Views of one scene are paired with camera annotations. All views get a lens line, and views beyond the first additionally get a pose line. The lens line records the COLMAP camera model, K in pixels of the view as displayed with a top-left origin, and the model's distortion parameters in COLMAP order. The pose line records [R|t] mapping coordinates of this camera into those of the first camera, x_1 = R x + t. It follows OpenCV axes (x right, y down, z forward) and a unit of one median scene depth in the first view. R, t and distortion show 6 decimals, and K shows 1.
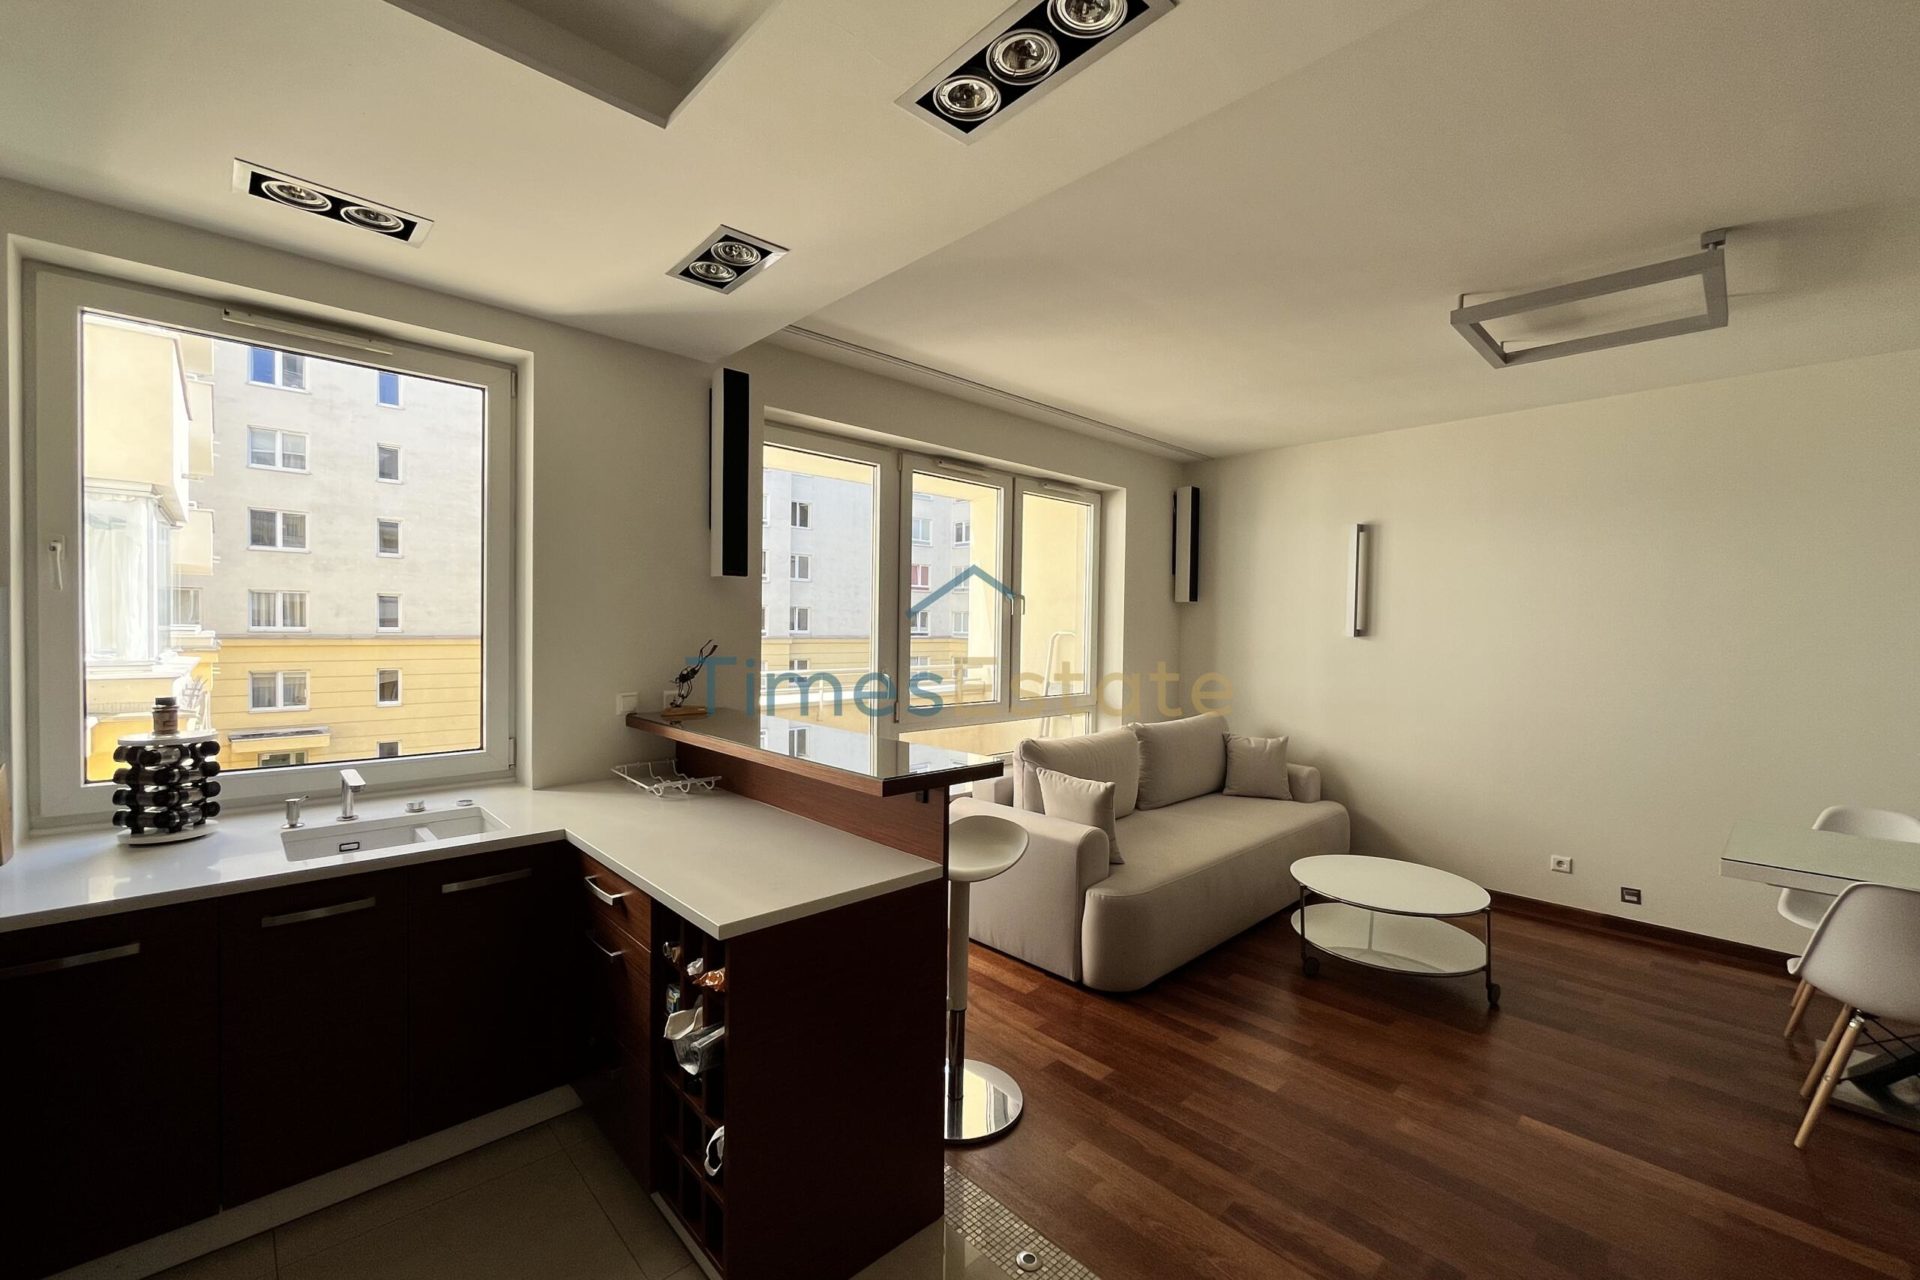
lens RADIAL K [[777.1, 0, 953.9], [0, 777.1, 637.5], [0, 0, 1]] dist [-0.001202, 0.000425]
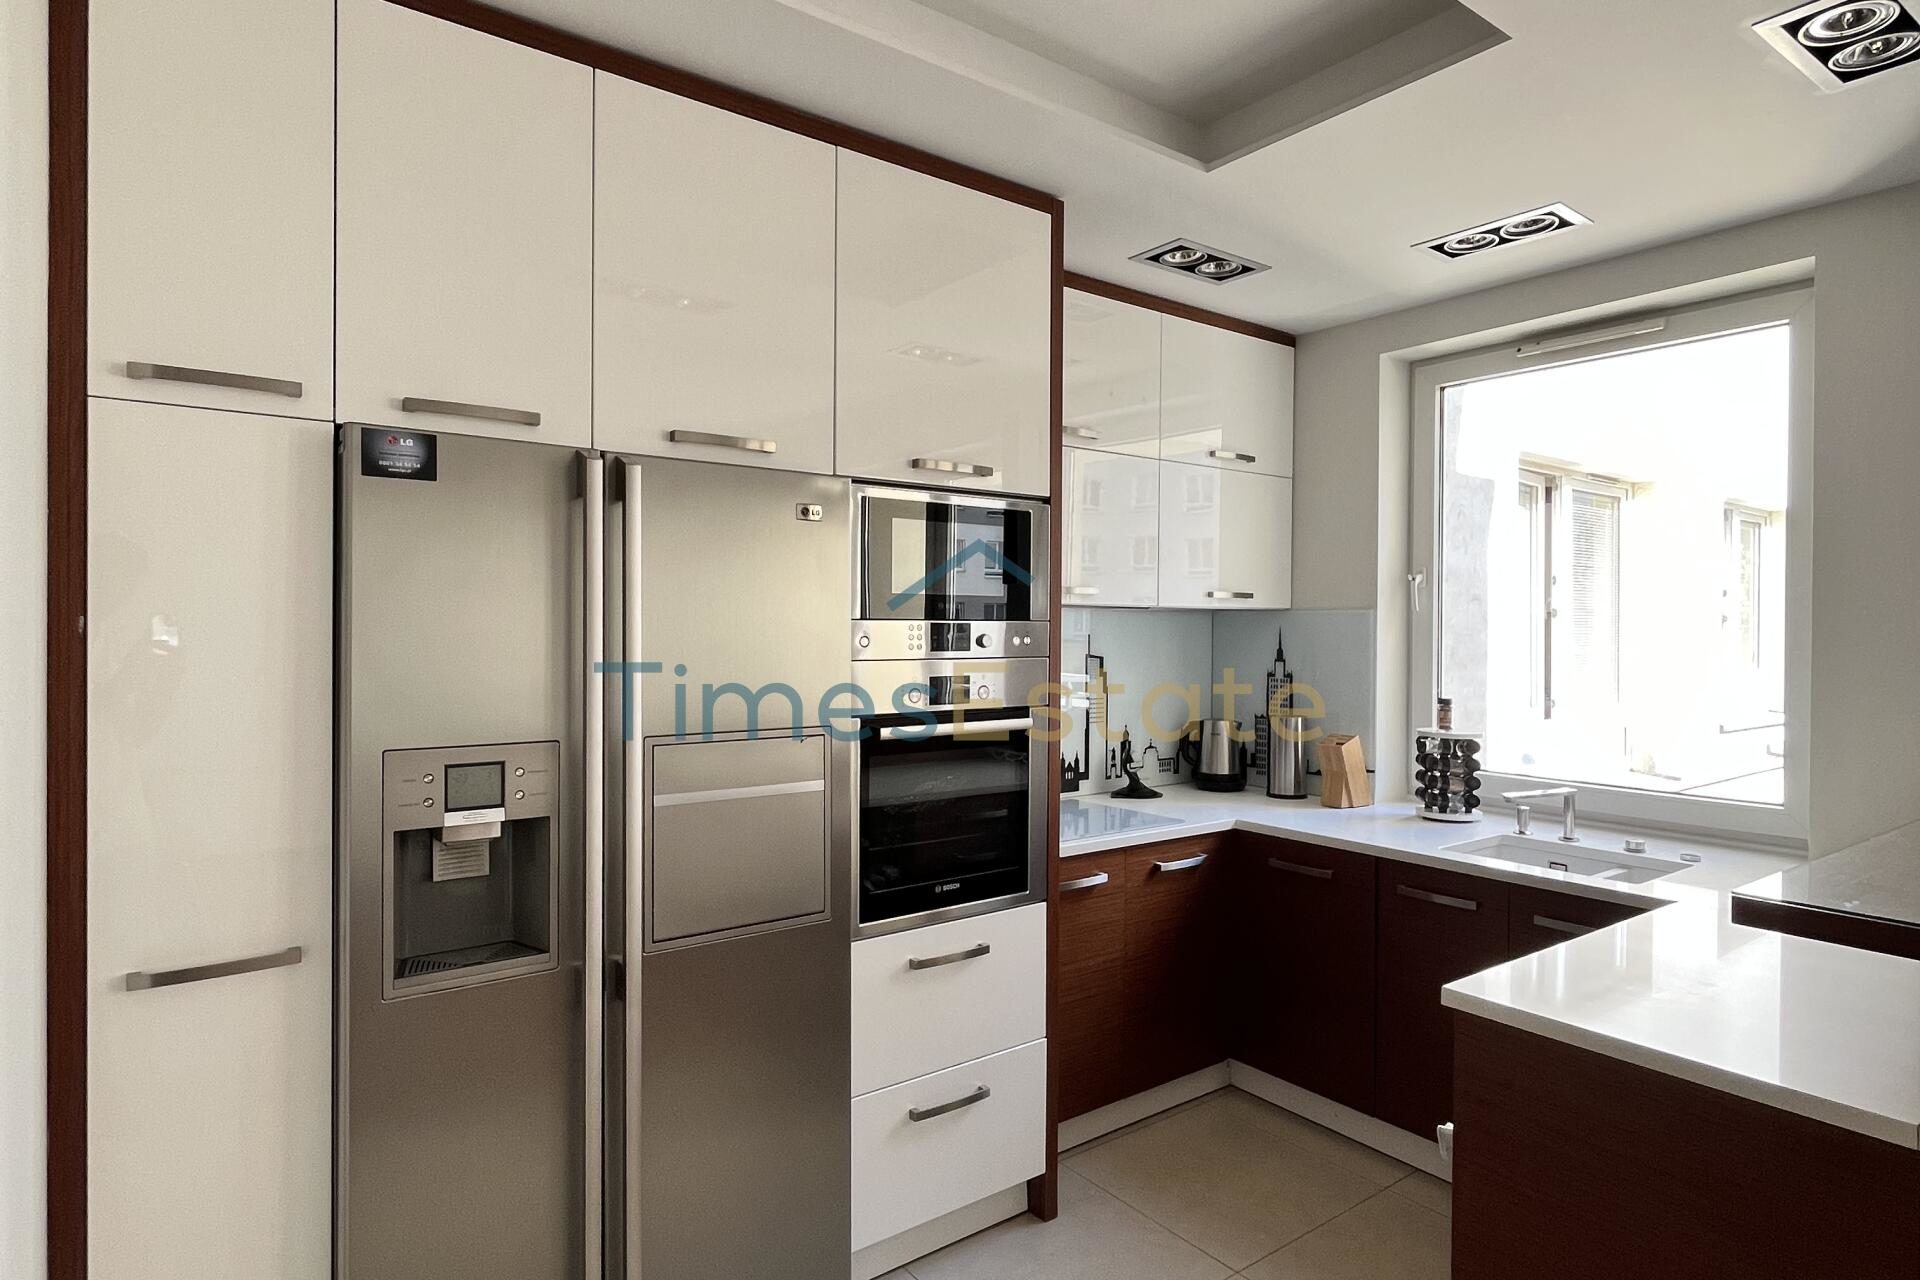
lens RADIAL K [[1047.0, 0, 962.0], [0, 1047.0, 633.4], [0, 0, 1]] dist [0.002557, -0.000936]
pose [[-0.120473, -0.010565, -0.992660, 0.464106], [-0.024306, 0.999675, -0.007690, 0.005421], [0.992419, 0.023201, -0.120690, 0.320338]]
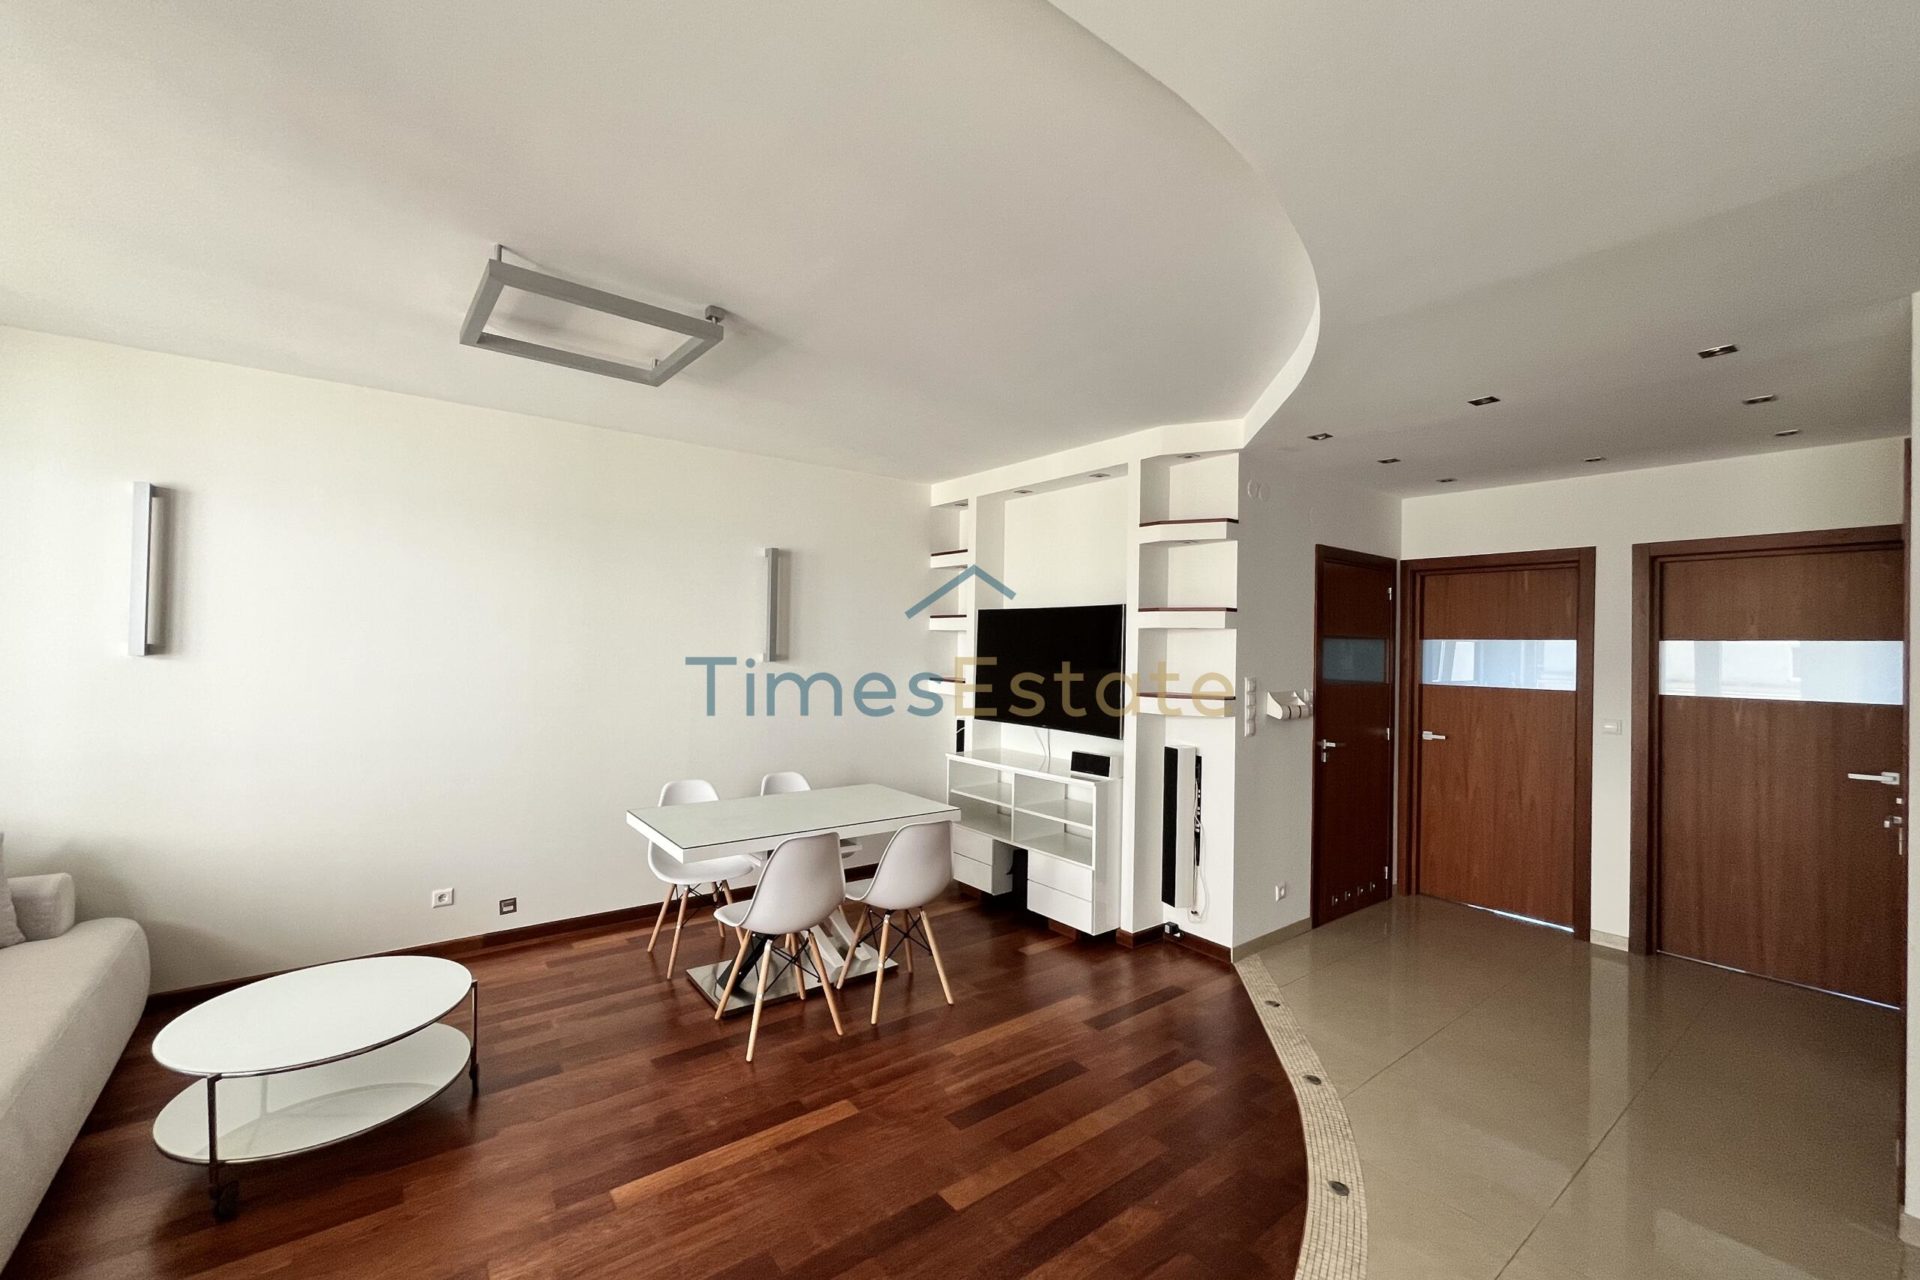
lens RADIAL K [[777.1, 0, 955.8], [0, 777.1, 642.8], [0, 0, 1]] dist [-0.001202, 0.000425]
pose [[0.103628, -0.007112, 0.994591, -0.104257], [-0.001351, 0.999973, 0.007292, -0.028538], [-0.994615, -0.002099, 0.103615, 0.415790]]
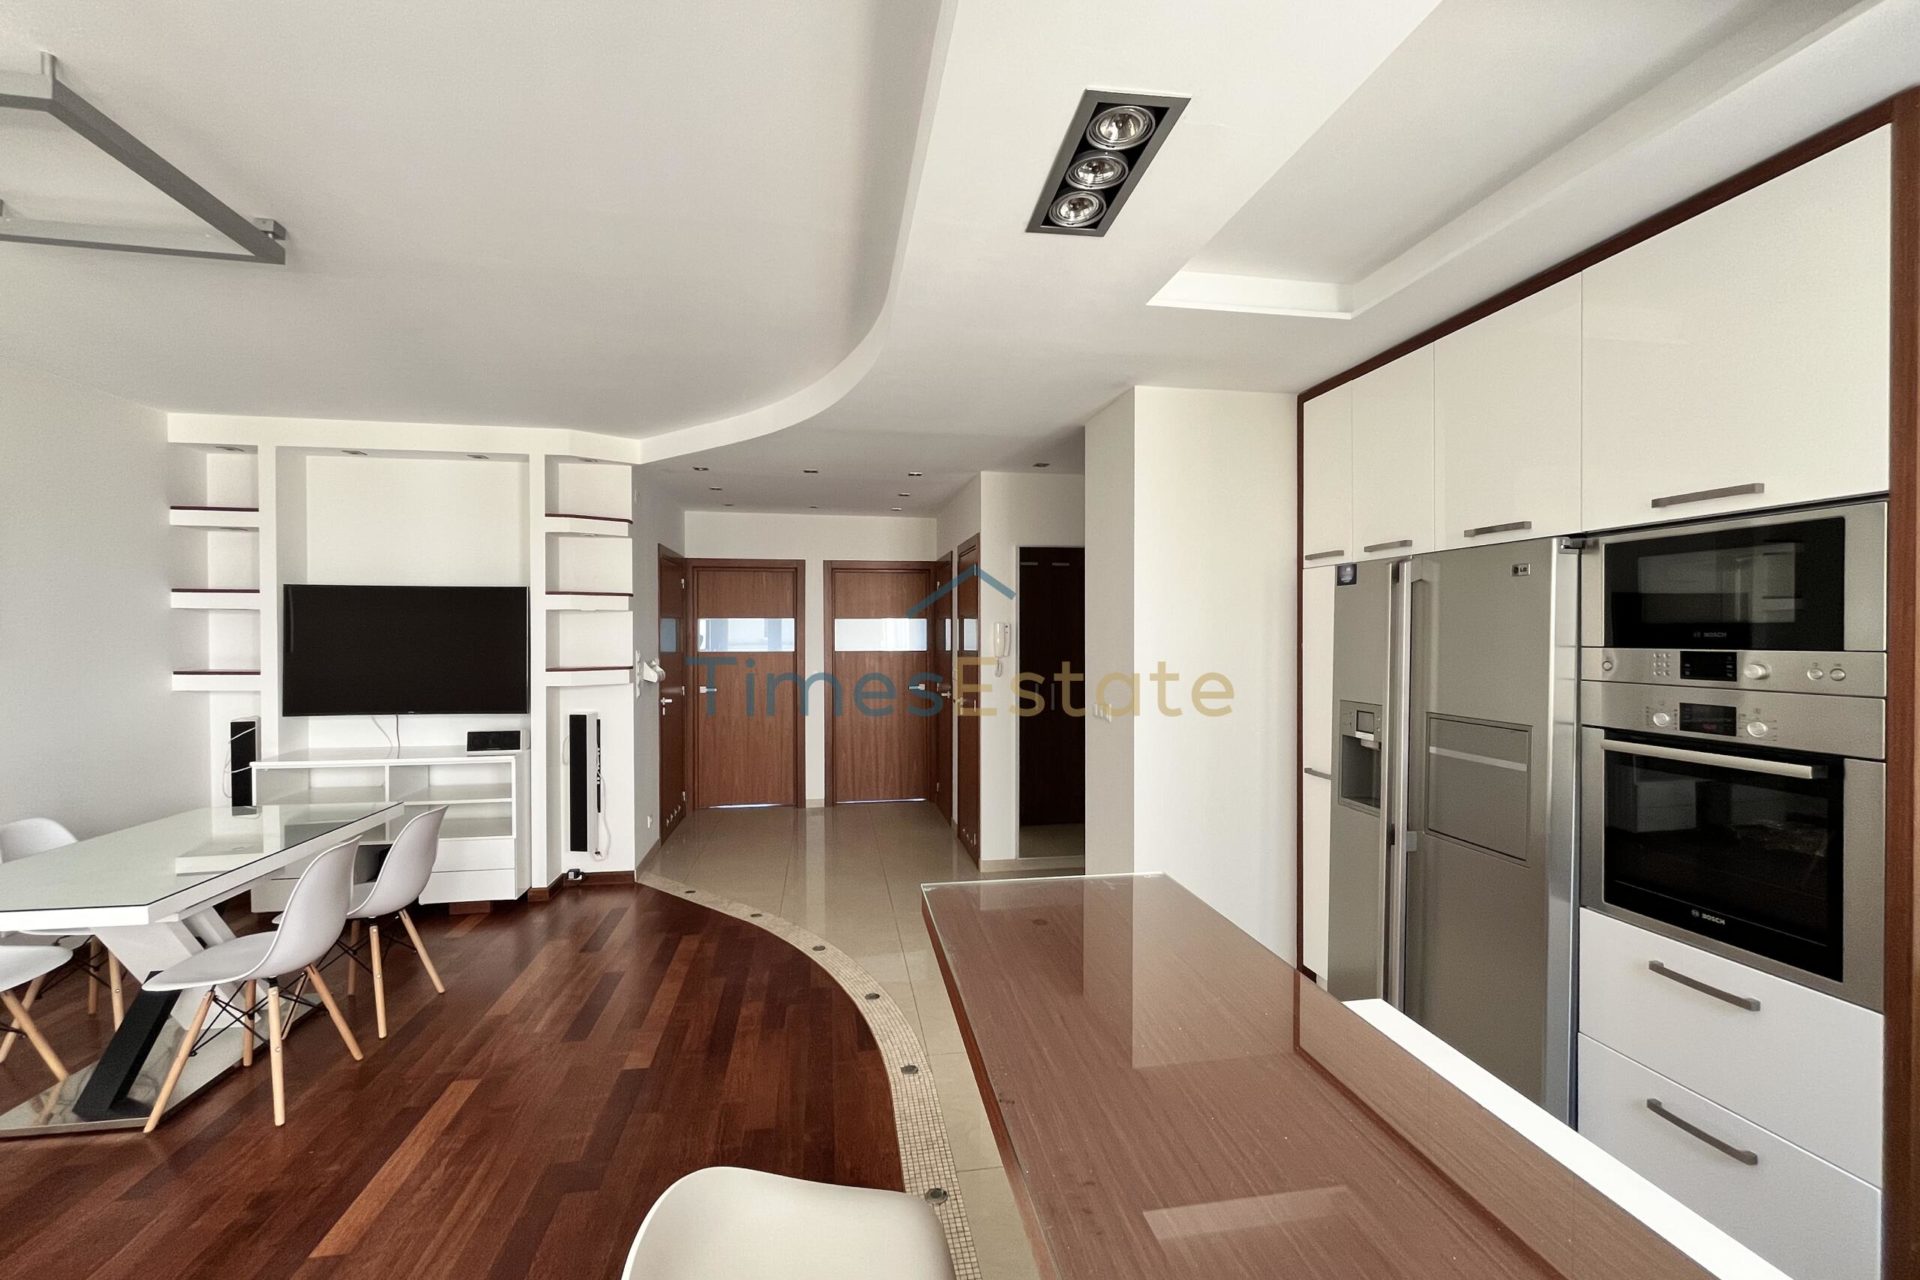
lens RADIAL K [[777.1, 0, 953.6], [0, 777.1, 641.2], [0, 0, 1]] dist [-0.001202, 0.000425]
pose [[-0.826383, -0.021053, 0.562715, -0.203832], [-0.002154, 0.999412, 0.034227, -0.036744], [-0.563105, 0.027072, -0.825942, 1.044299]]
